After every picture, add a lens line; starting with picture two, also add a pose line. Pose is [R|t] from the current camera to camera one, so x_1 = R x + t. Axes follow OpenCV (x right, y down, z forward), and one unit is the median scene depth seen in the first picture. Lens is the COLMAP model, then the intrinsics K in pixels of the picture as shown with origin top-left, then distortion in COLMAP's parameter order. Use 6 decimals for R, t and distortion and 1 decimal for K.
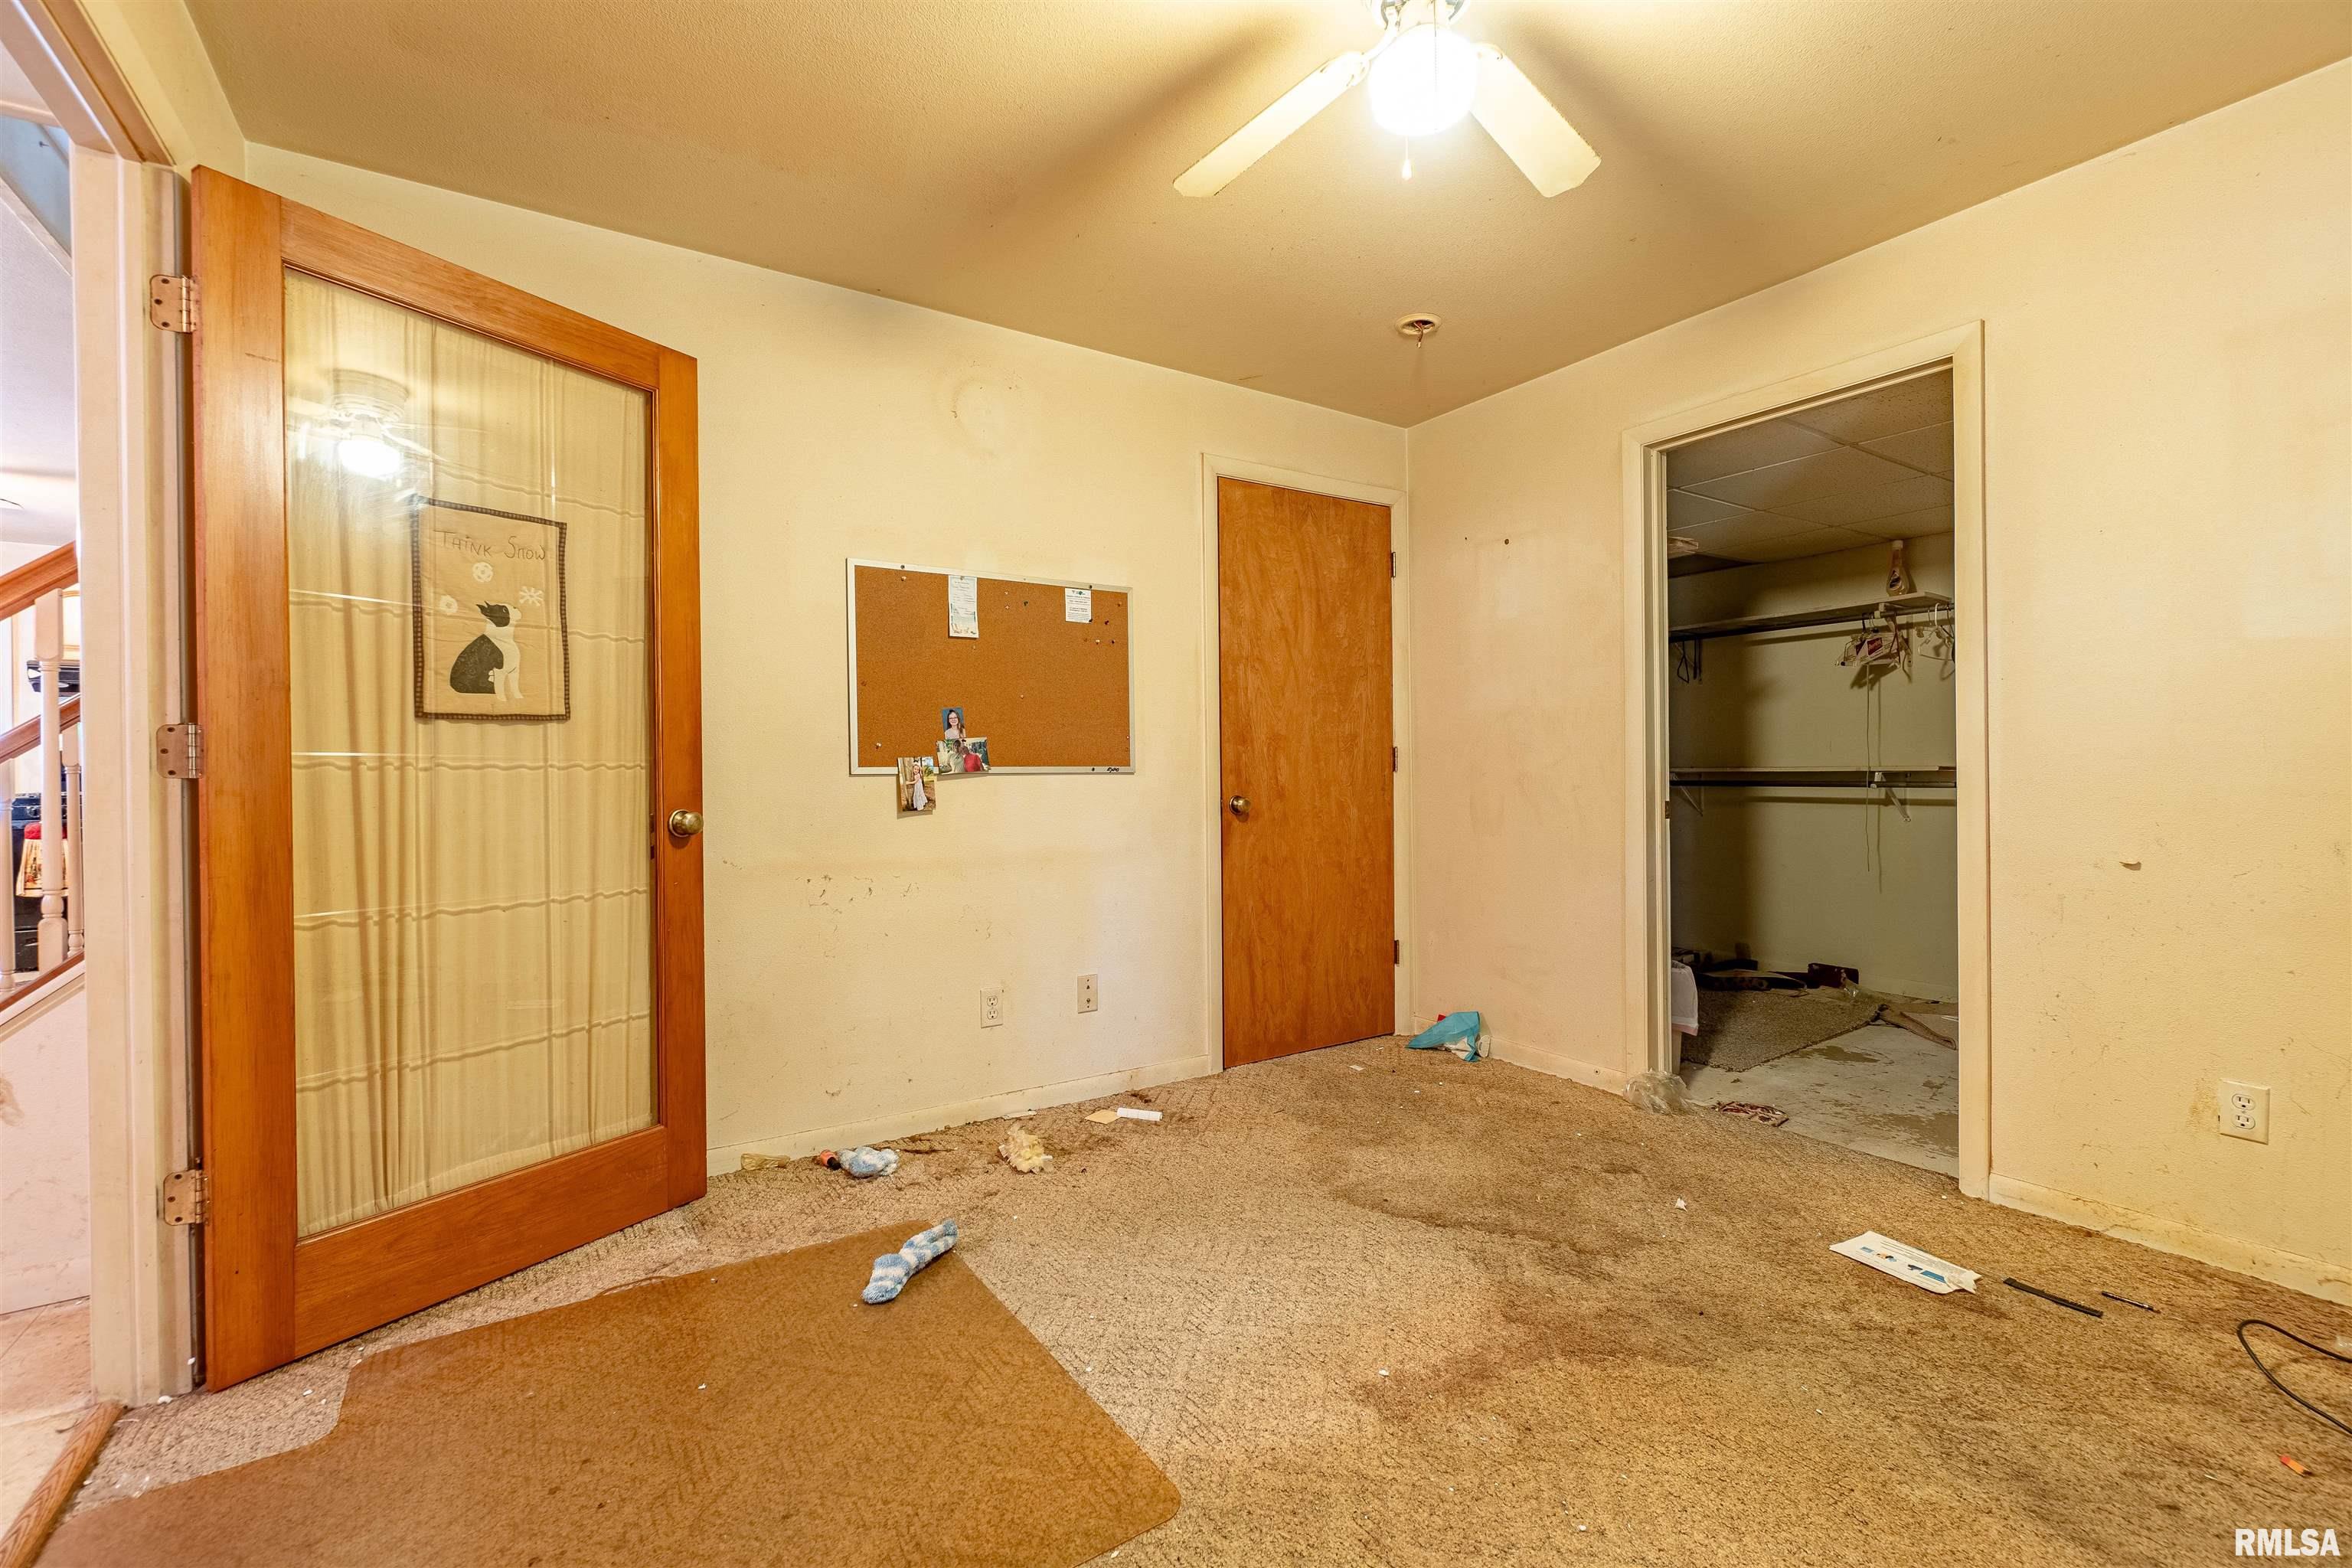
lens RADIAL K [[1018.4, 0, 1176.0], [0, 1018.4, 784.0], [0, 0, 1]] dist [0.000184, -0.000004]
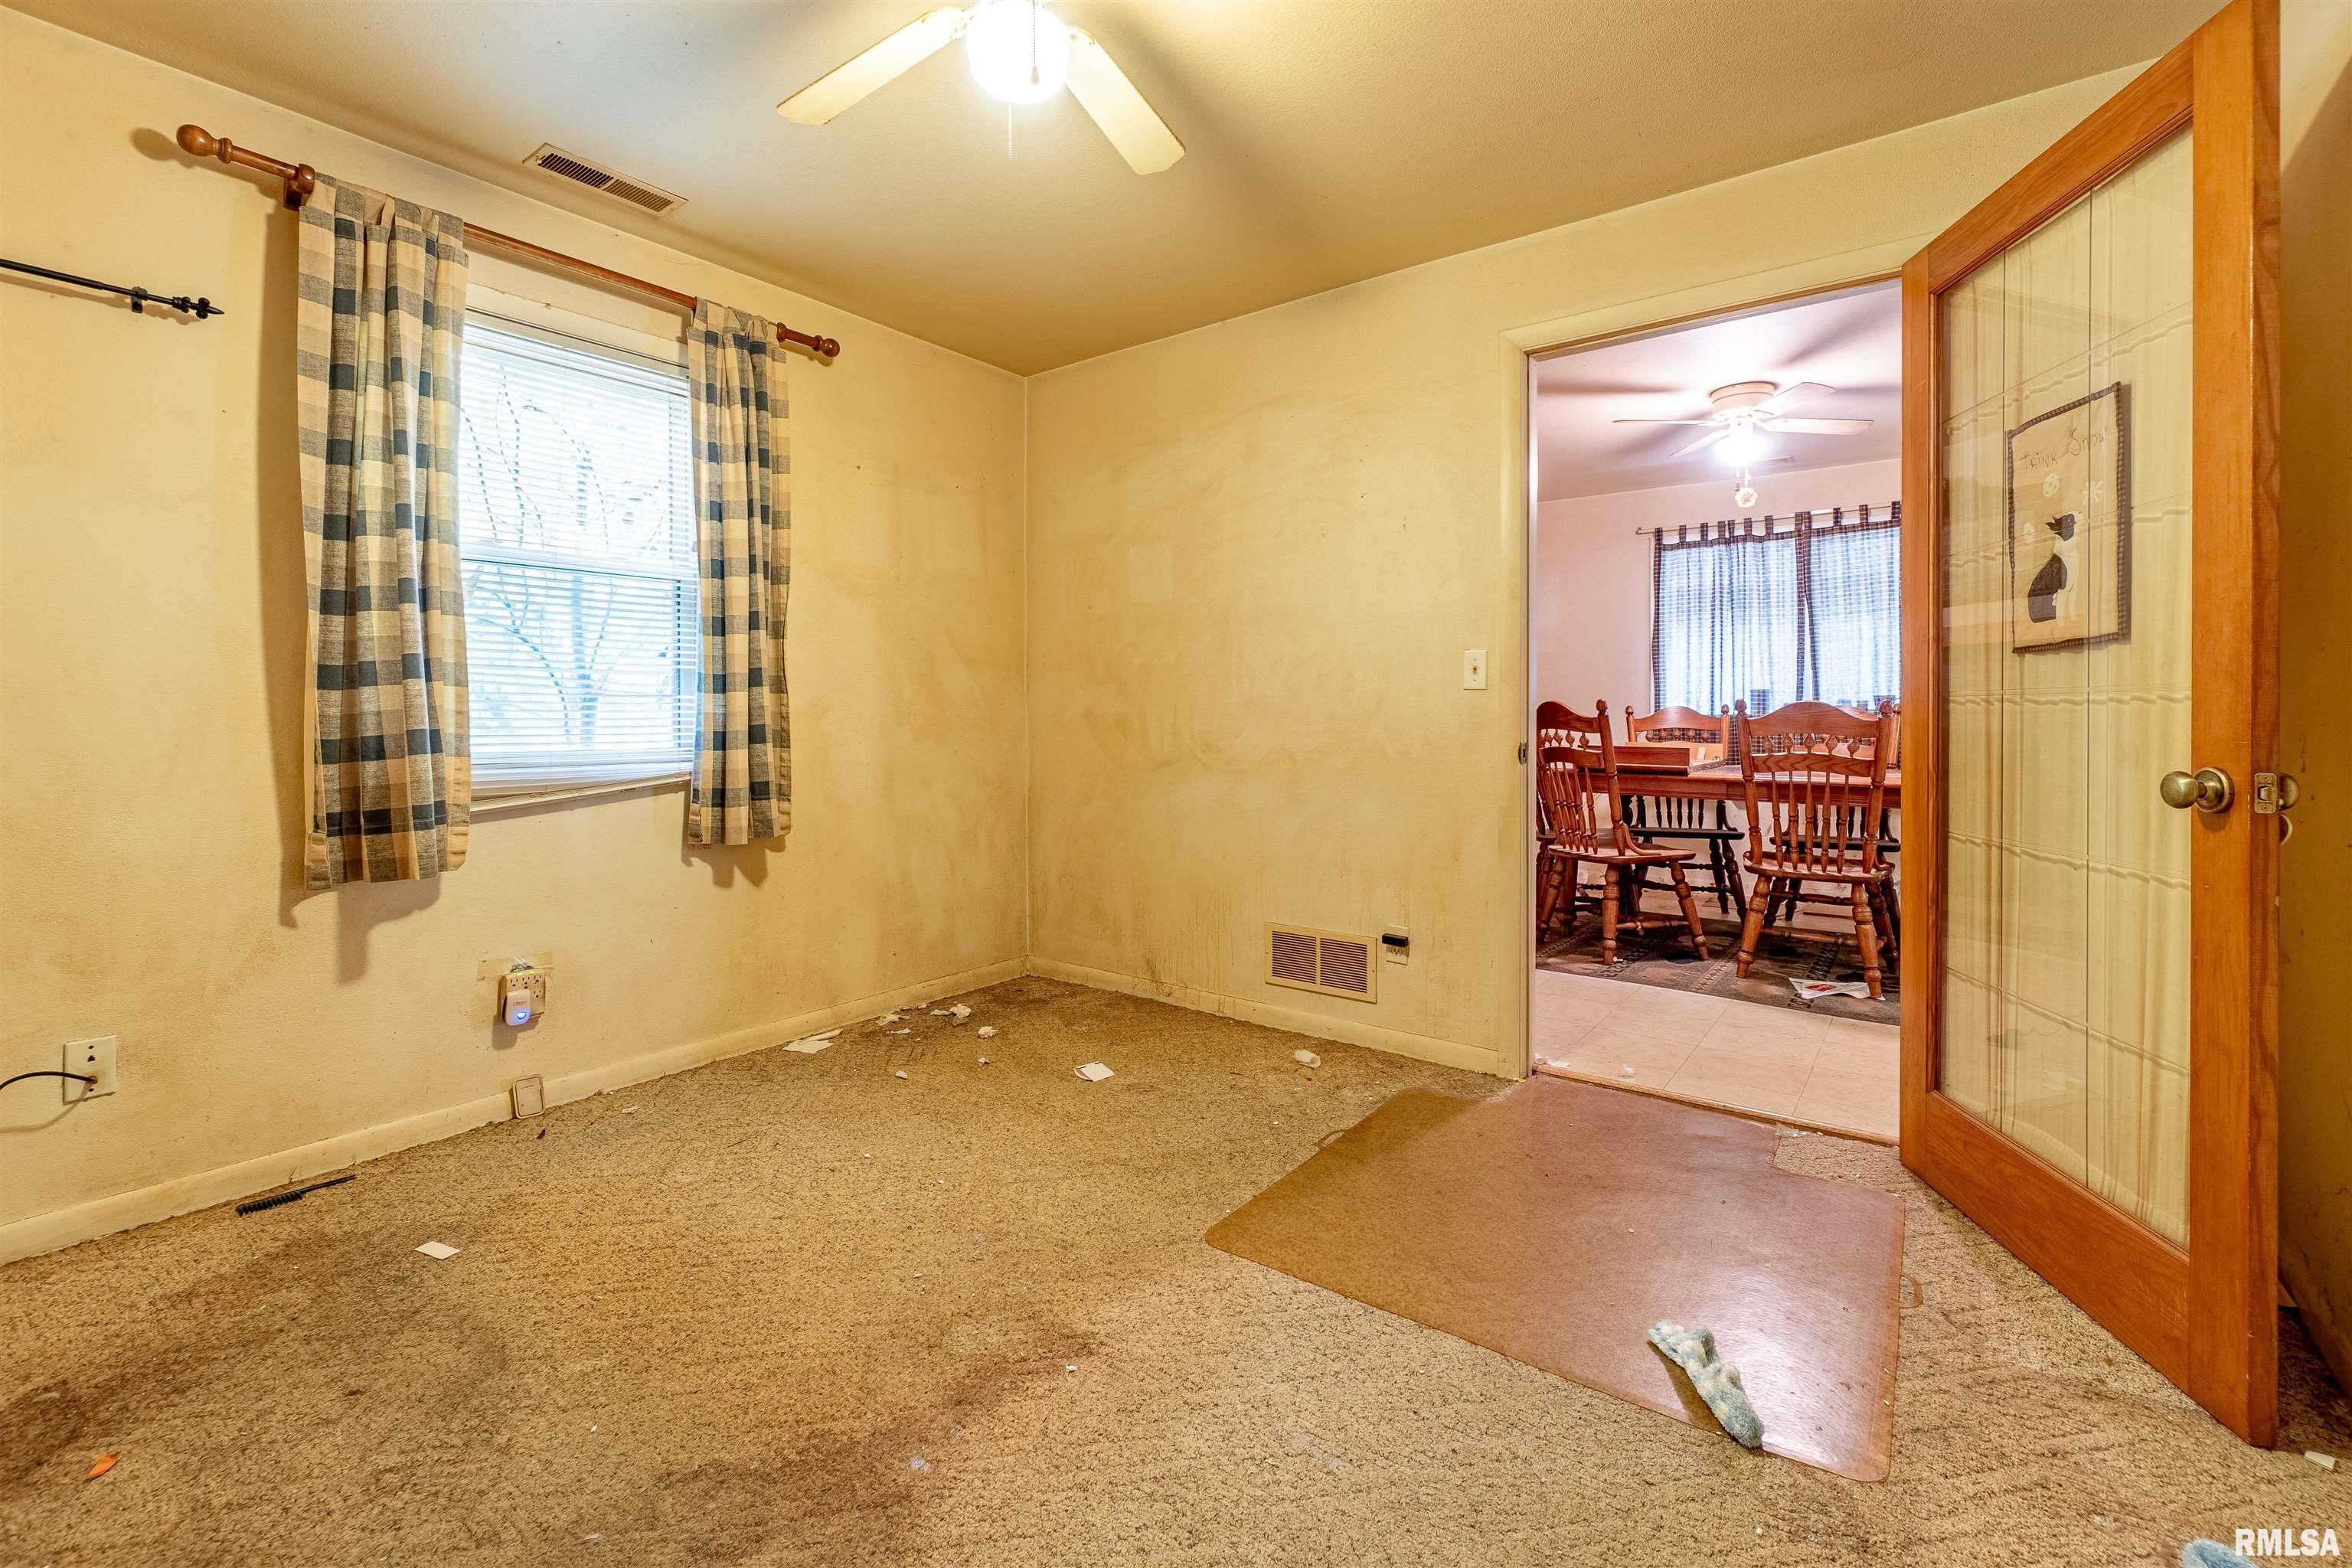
lens RADIAL K [[1038.2, 0, 1169.2], [0, 1038.2, 737.0], [0, 0, 1]] dist [-0.000966, -0.000062]
pose [[-0.939524, 0.012238, -0.342263, 0.419563], [0.000586, 0.999417, 0.034125, -0.019247], [0.342481, 0.031861, -0.938984, 1.828992]]
